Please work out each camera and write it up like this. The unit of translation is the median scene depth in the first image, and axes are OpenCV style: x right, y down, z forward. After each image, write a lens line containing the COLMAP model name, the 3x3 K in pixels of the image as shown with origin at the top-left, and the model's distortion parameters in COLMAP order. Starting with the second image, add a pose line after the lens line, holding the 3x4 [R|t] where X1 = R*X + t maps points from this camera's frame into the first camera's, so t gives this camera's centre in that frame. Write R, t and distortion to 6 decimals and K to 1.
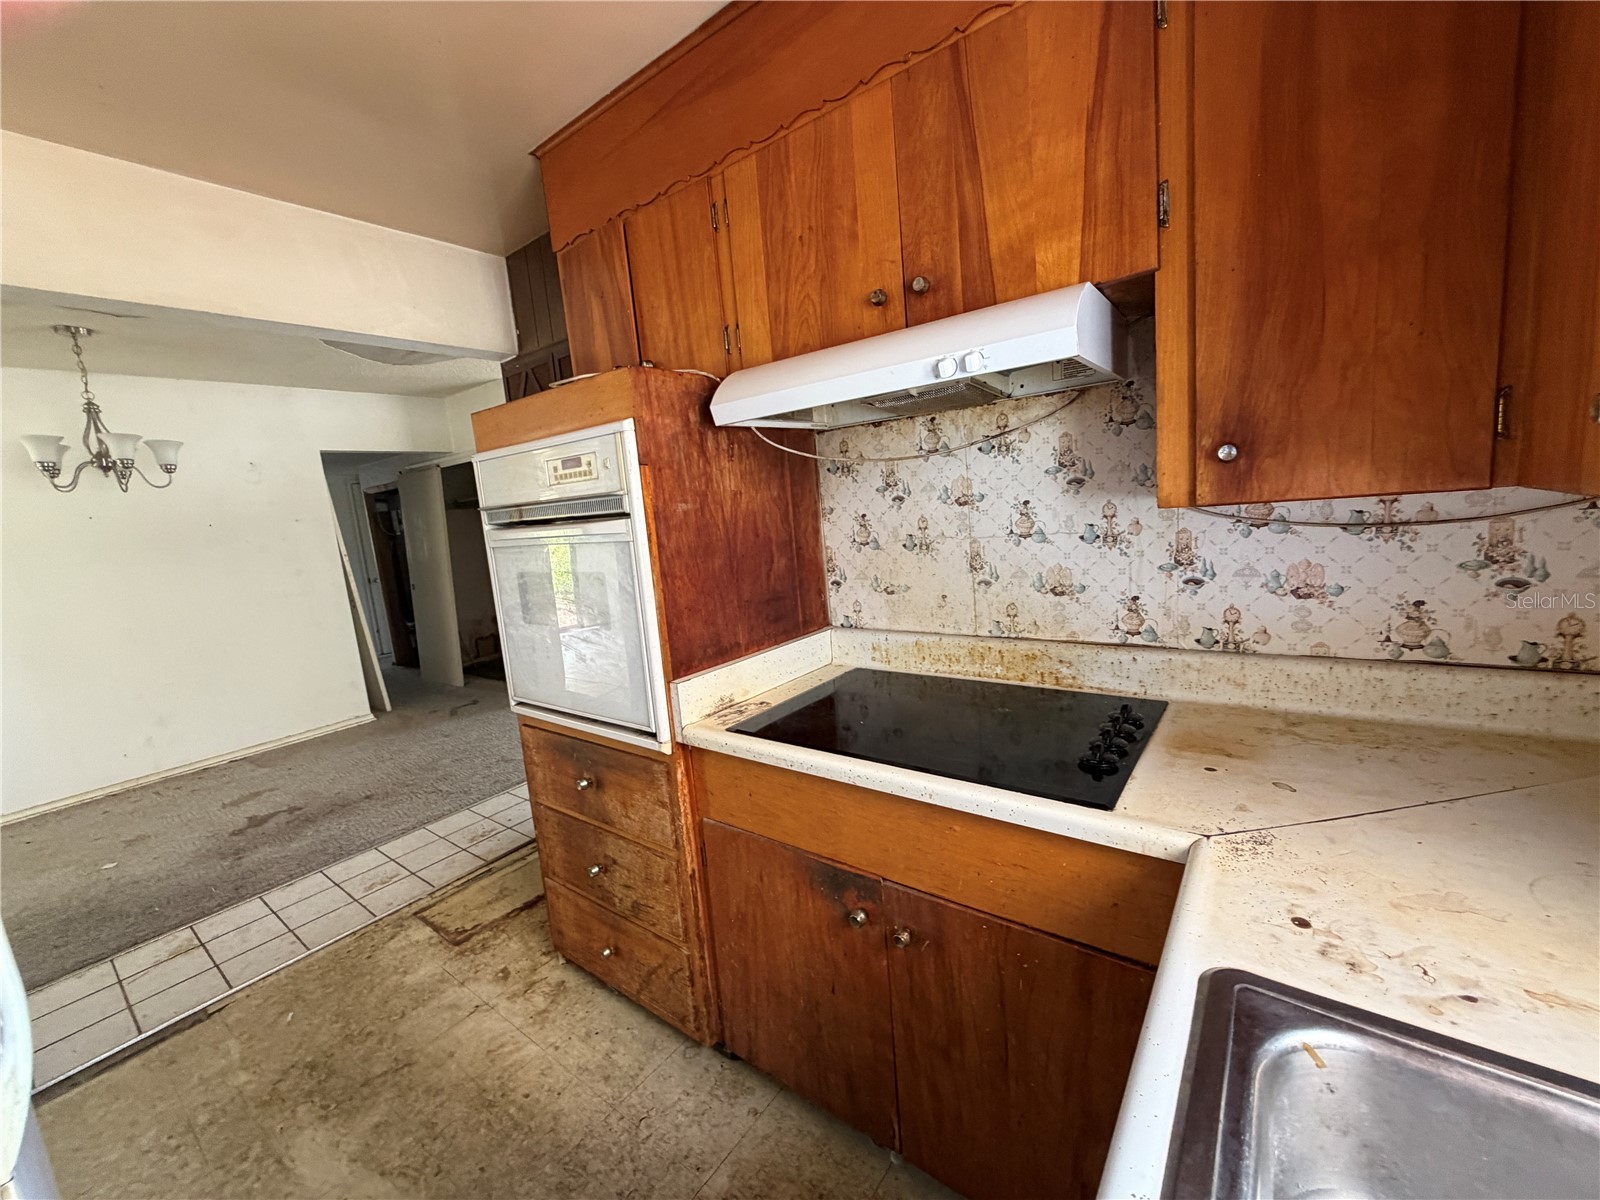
lens RADIAL K [[640.2, 0, 794.3], [0, 640.2, 598.5], [0, 0, 1]] dist [0.000211, -0.000300]
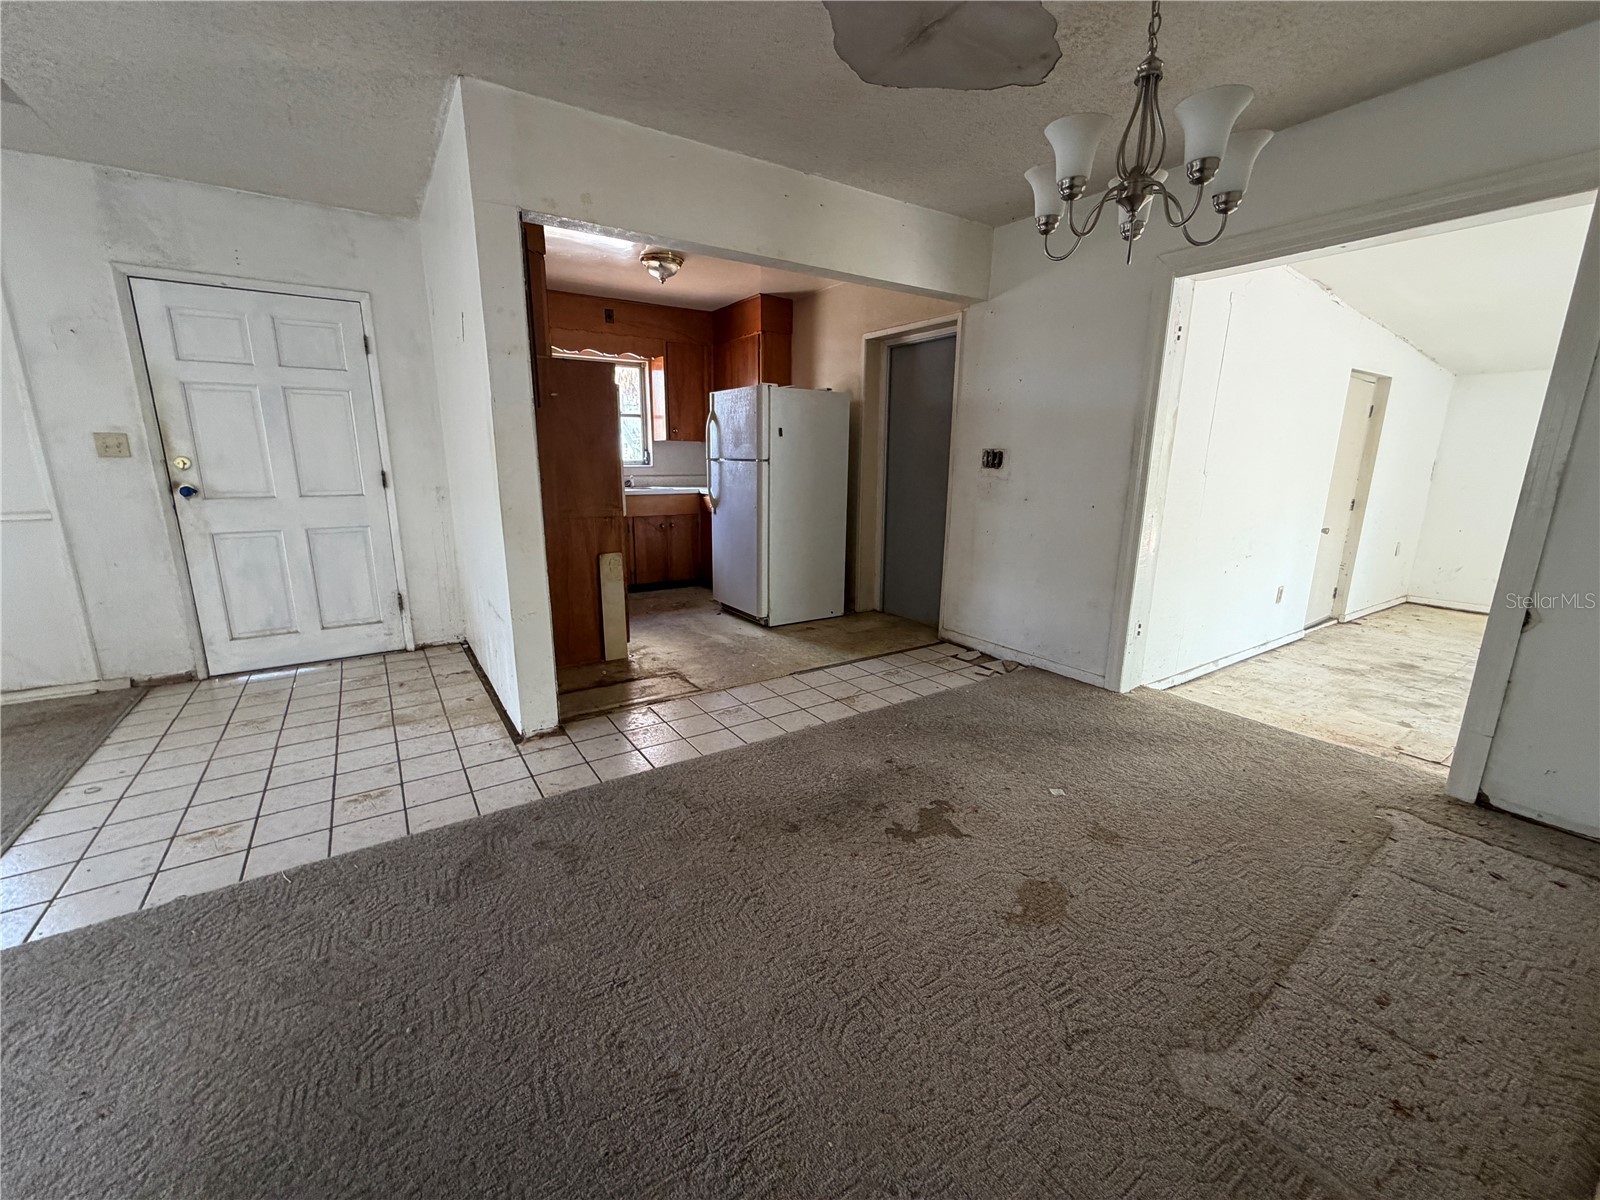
lens RADIAL K [[640.2, 0, 796.5], [0, 640.2, 598.4], [0, 0, 1]] dist [0.000211, -0.000300]
pose [[-0.943583, 0.005502, 0.331090, -1.297250], [0.120047, 0.937527, 0.326545, -0.139662], [-0.308609, 0.347869, -0.885295, 2.178601]]
